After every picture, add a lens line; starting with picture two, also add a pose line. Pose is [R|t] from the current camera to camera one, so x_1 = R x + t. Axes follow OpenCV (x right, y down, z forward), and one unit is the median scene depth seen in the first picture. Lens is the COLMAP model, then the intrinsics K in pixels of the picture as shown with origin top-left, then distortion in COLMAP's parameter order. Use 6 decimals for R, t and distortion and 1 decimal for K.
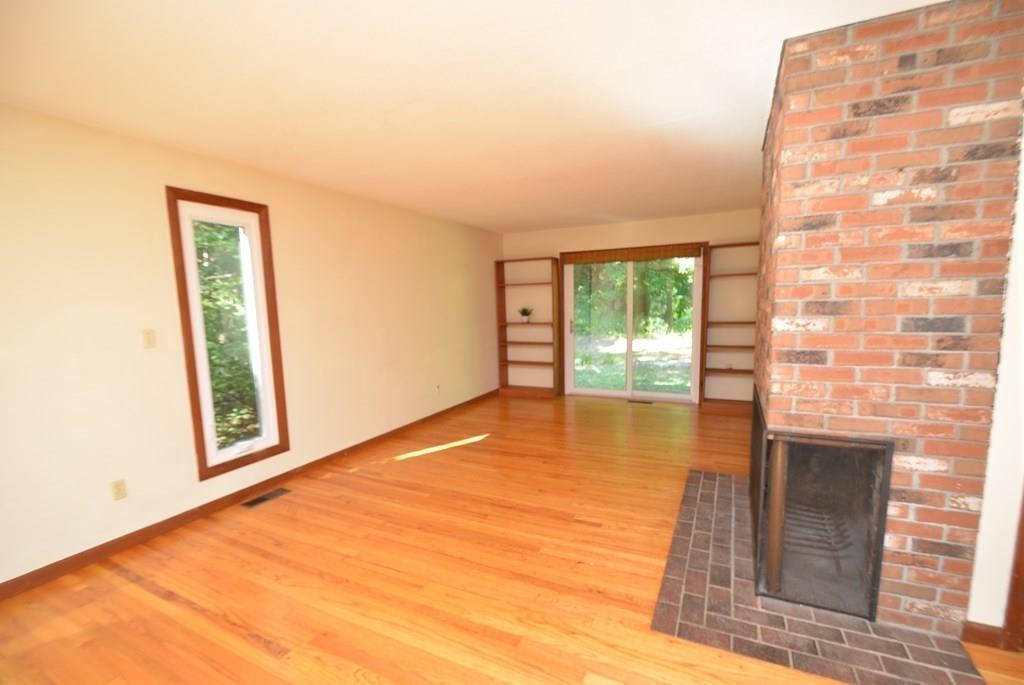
lens RADIAL K [[448.5, 0, 510.7], [0, 448.5, 359.5], [0, 0, 1]] dist [0.012196, -0.012773]
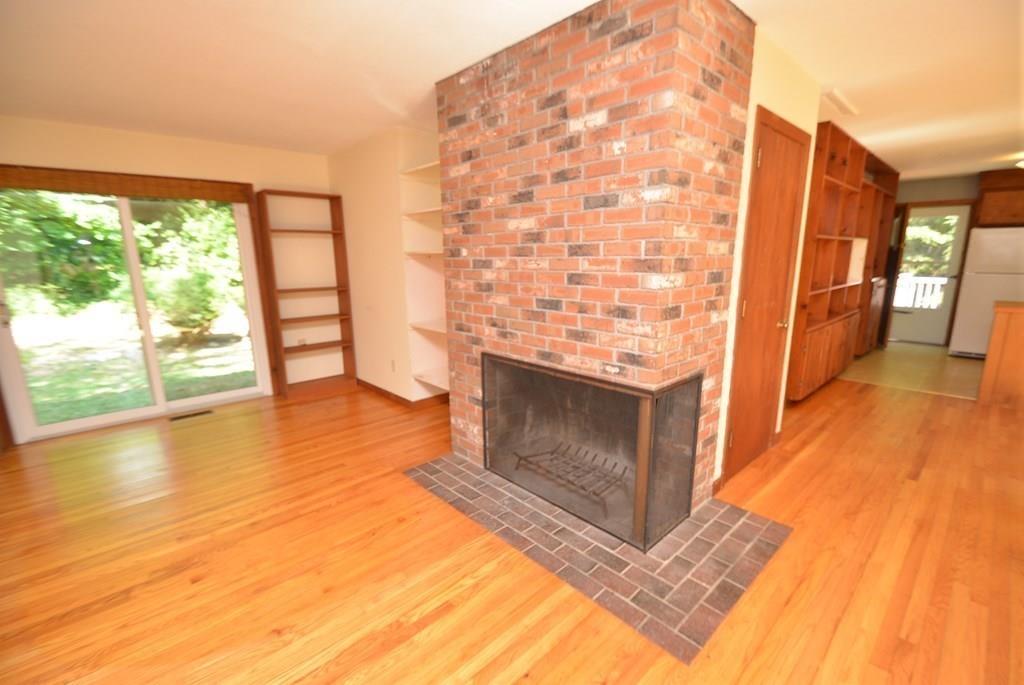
lens RADIAL K [[448.2, 0, 513.2], [0, 448.2, 356.4], [0, 0, 1]] dist [0.007493, -0.013388]
pose [[0.359622, -0.183105, 0.914956, -0.450193], [0.122375, 0.981343, 0.148291, -0.107020], [-0.925038, 0.058639, 0.375320, 0.980195]]
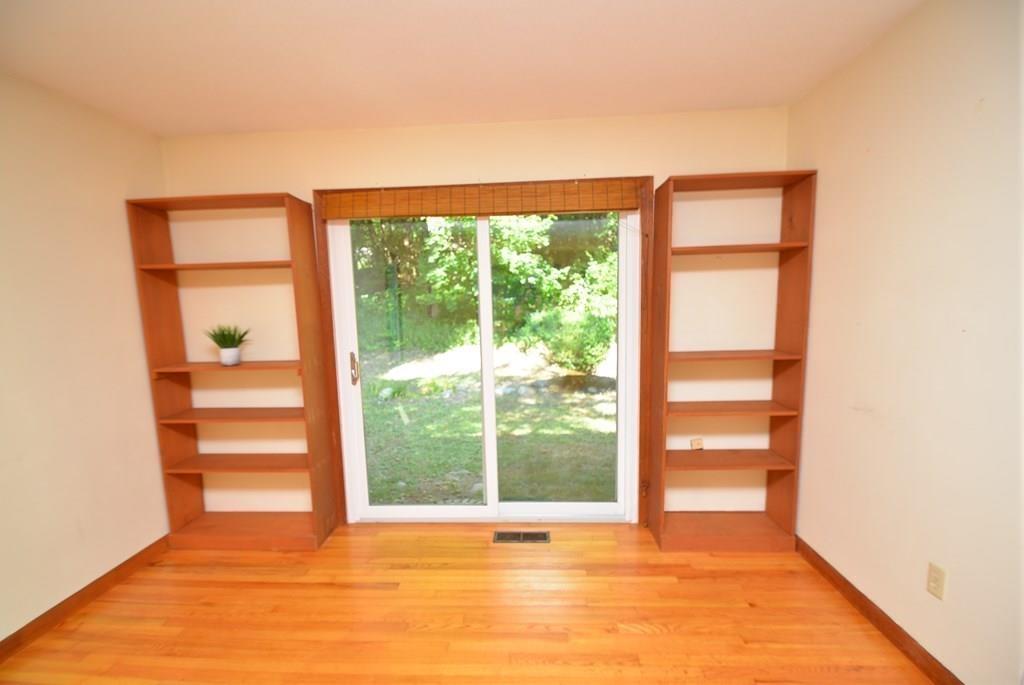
lens RADIAL K [[462.0, 0, 508.4], [0, 462.0, 359.1], [0, 0, 1]] dist [0.002955, -0.013001]
pose [[0.920389, -0.047030, 0.388166, 0.356254], [0.053537, 0.998548, -0.005959, -0.255664], [-0.387322, 0.026266, 0.921570, 1.913435]]
